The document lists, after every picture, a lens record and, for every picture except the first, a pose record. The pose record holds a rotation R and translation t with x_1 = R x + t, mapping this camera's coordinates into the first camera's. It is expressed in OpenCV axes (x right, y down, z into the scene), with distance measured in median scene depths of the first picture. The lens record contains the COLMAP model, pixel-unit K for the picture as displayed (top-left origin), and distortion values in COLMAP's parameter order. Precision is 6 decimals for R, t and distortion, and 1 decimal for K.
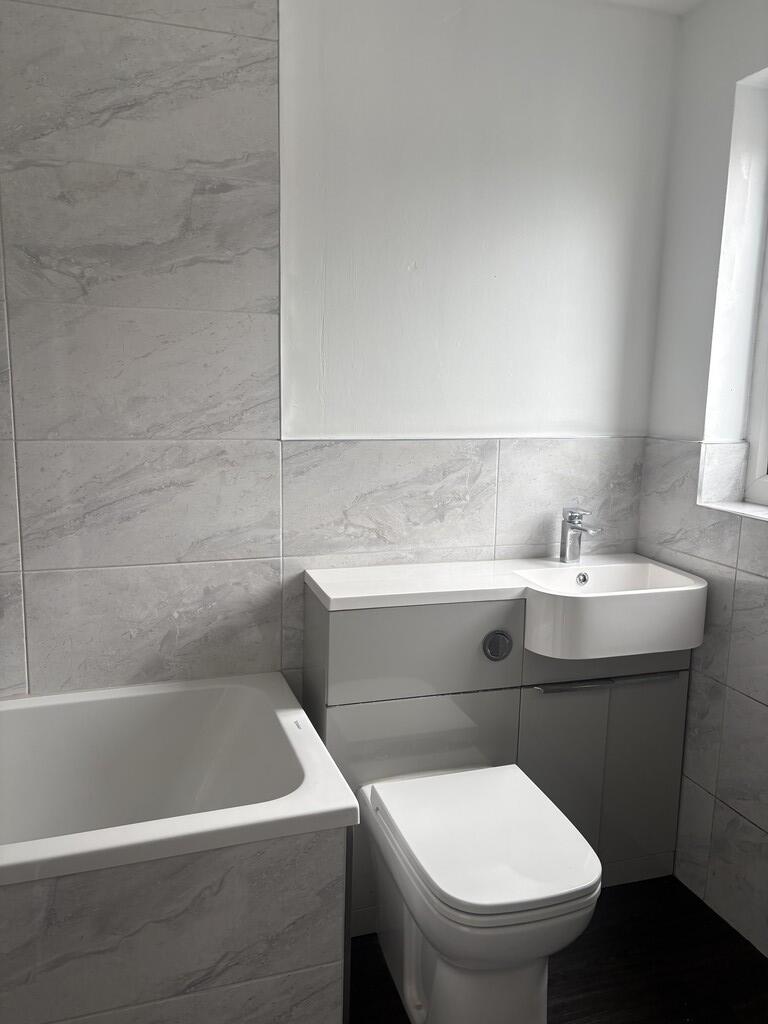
lens RADIAL K [[771.1, 0, 380.8], [0, 771.1, 518.2], [0, 0, 1]] dist [0.018264, -0.017338]
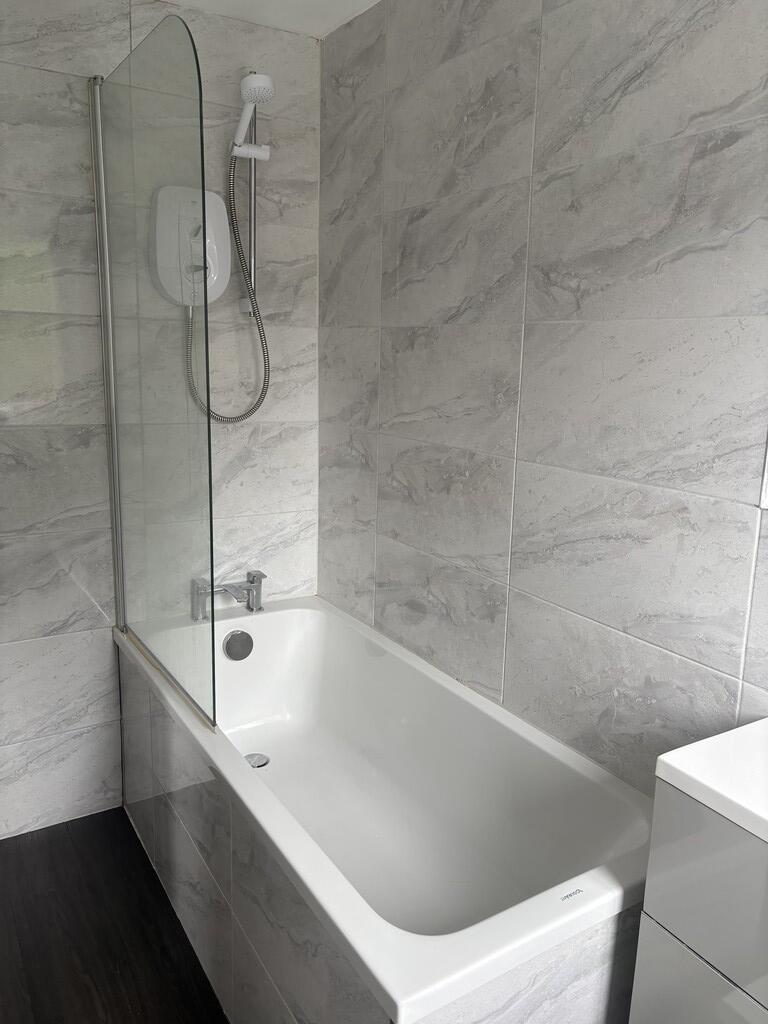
lens RADIAL K [[771.1, 0, 385.1], [0, 771.1, 505.0], [0, 0, 1]] dist [0.018264, -0.017338]
pose [[0.224784, 0.180120, -0.957616, 0.446225], [-0.175842, 0.974130, 0.141950, -0.148000], [0.958411, 0.136481, 0.250642, 0.560609]]
